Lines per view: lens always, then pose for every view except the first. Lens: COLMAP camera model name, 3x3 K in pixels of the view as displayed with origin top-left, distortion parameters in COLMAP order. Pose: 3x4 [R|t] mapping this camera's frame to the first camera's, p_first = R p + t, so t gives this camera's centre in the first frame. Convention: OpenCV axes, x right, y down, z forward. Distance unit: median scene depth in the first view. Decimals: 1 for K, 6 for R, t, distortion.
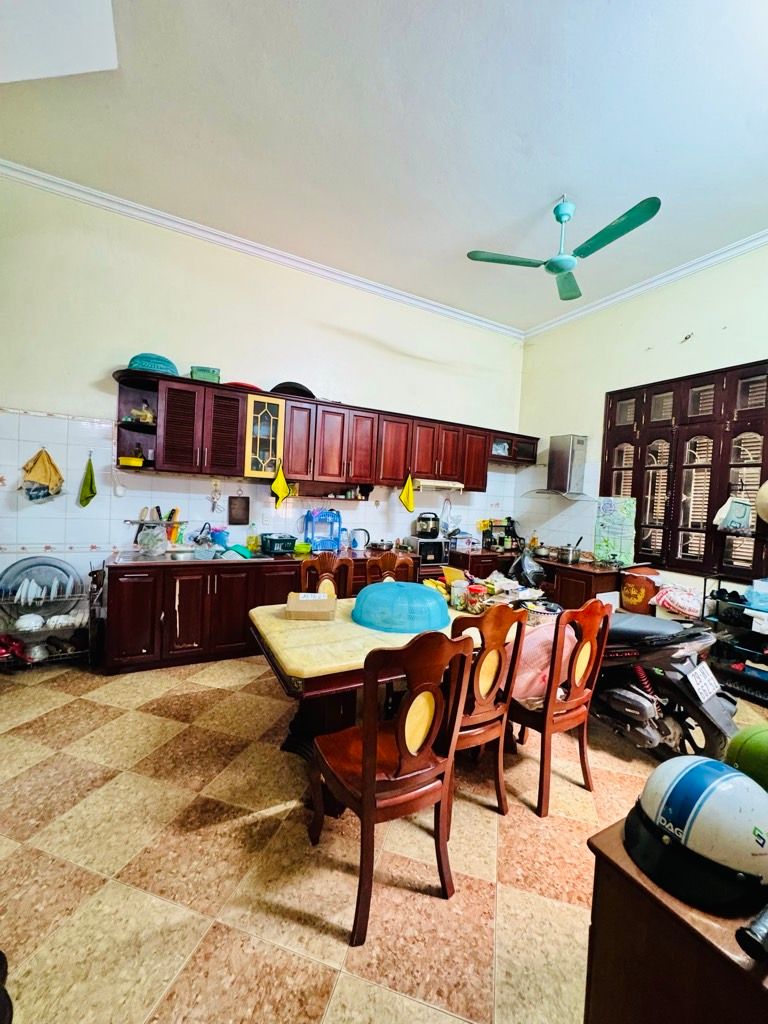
lens RADIAL K [[408.9, 0, 385.6], [0, 408.9, 509.2], [0, 0, 1]] dist [-0.003939, 0.000869]
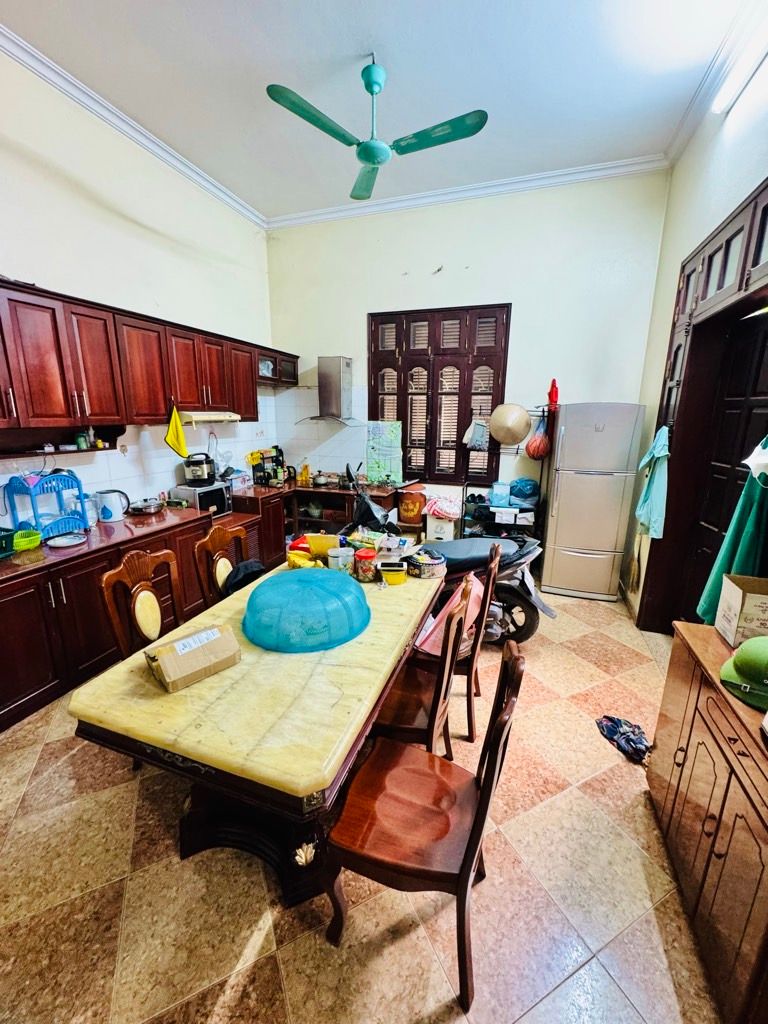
lens RADIAL K [[408.9, 0, 385.6], [0, 408.9, 510.3], [0, 0, 1]] dist [-0.003939, 0.000869]
pose [[0.739960, -0.199829, 0.642283, -0.172993], [0.049747, 0.968496, 0.244010, -0.066591], [-0.670809, -0.148606, 0.726589, 0.193039]]
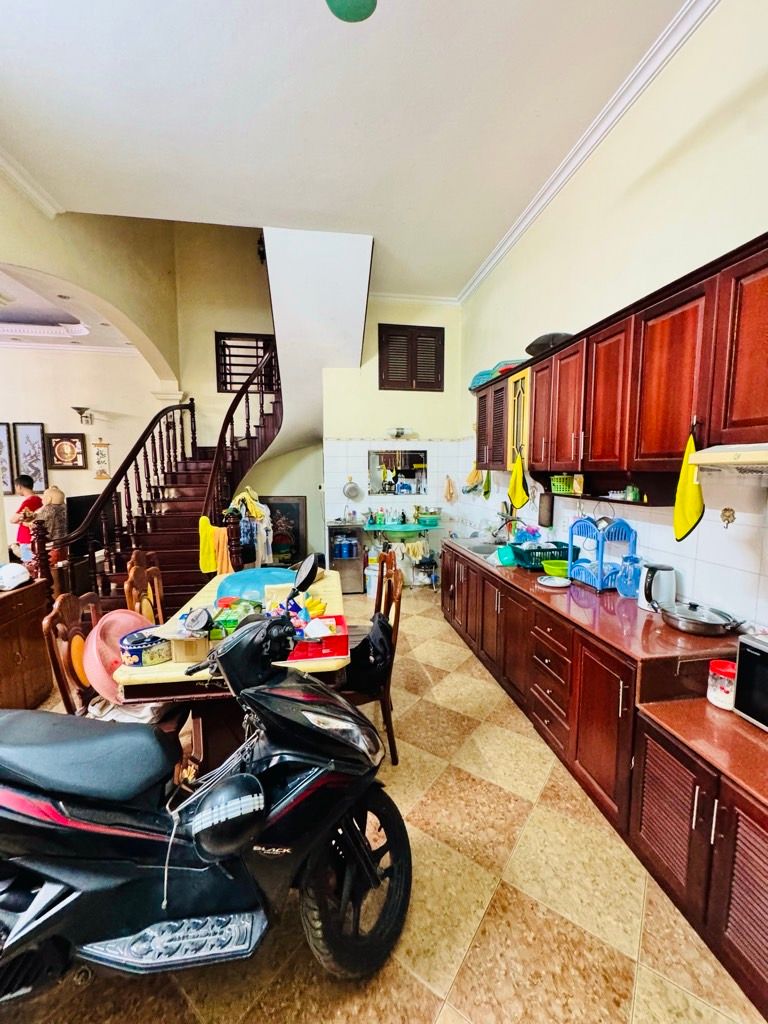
lens RADIAL K [[408.9, 0, 383.0], [0, 408.9, 510.5], [0, 0, 1]] dist [-0.003939, 0.000869]
pose [[-0.351384, 0.042213, -0.935279, 0.502992], [-0.049663, 0.996736, 0.063645, -0.031019], [0.934913, 0.068813, -0.348141, 0.900568]]
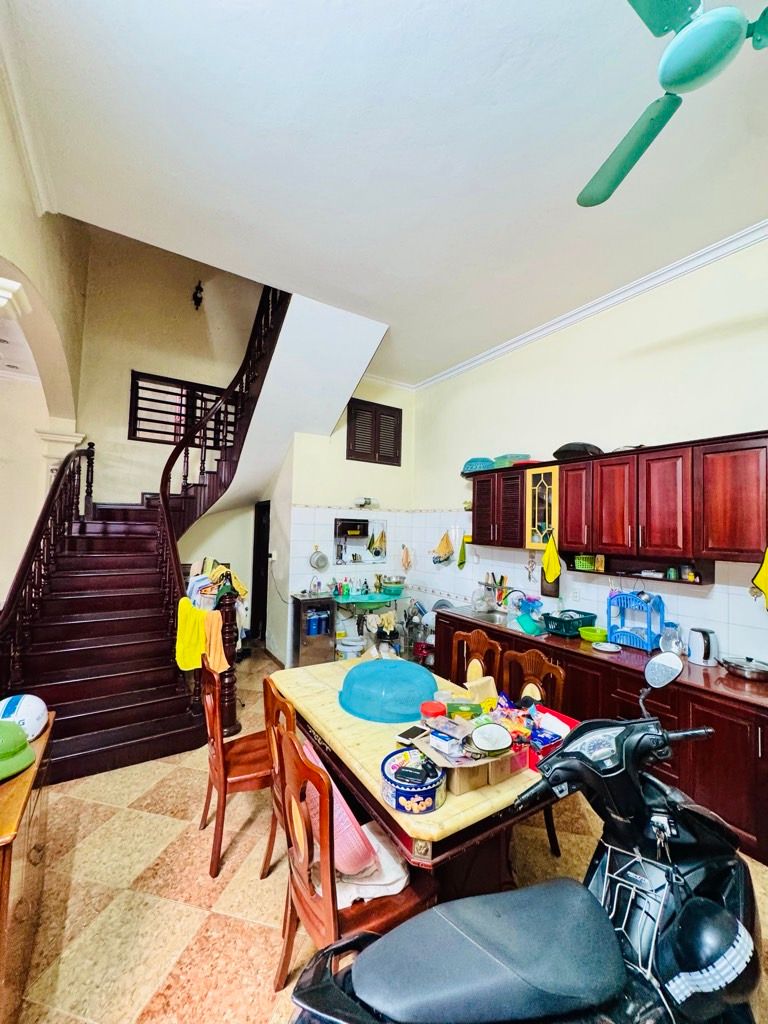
lens RADIAL K [[408.9, 0, 383.7], [0, 408.9, 509.8], [0, 0, 1]] dist [-0.003939, 0.000869]
pose [[0.066880, -0.094880, -0.993240, 0.562670], [-0.056932, 0.993484, -0.098737, -0.046395], [0.996135, 0.063151, 0.061043, 0.485351]]
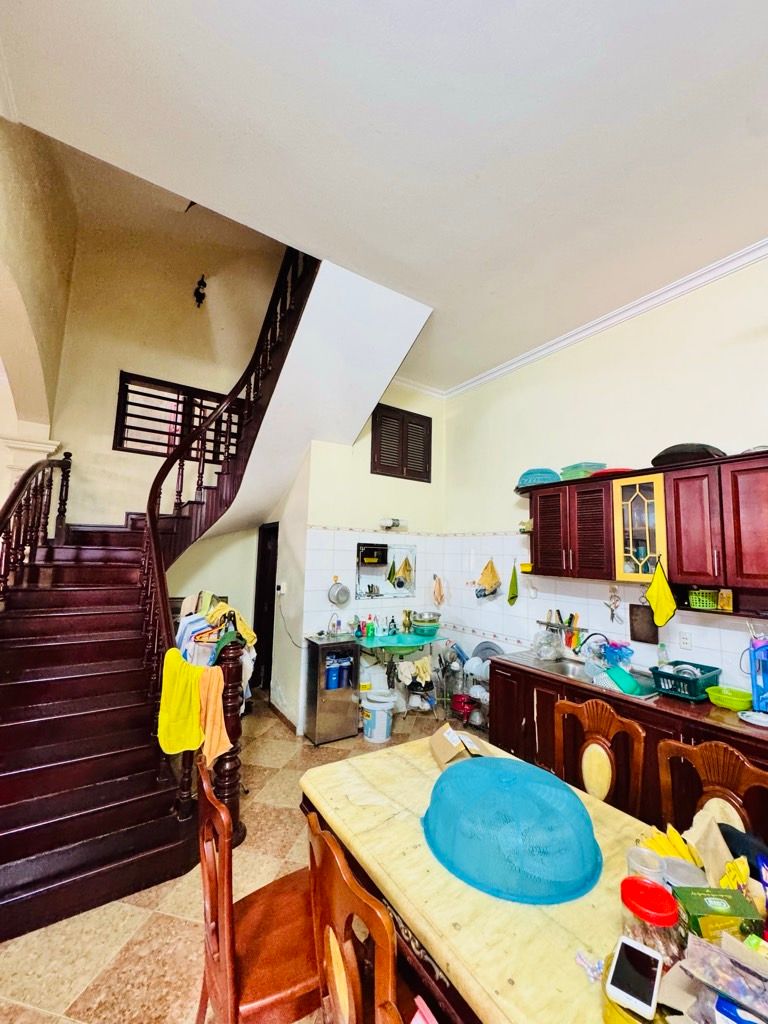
lens RADIAL K [[408.9, 0, 383.3], [0, 408.9, 510.2], [0, 0, 1]] dist [-0.003939, 0.000869]
pose [[0.081531, -0.161534, -0.983493, 0.363550], [-0.056827, 0.984420, -0.166397, -0.047819], [0.995049, 0.069456, 0.071081, 0.403523]]
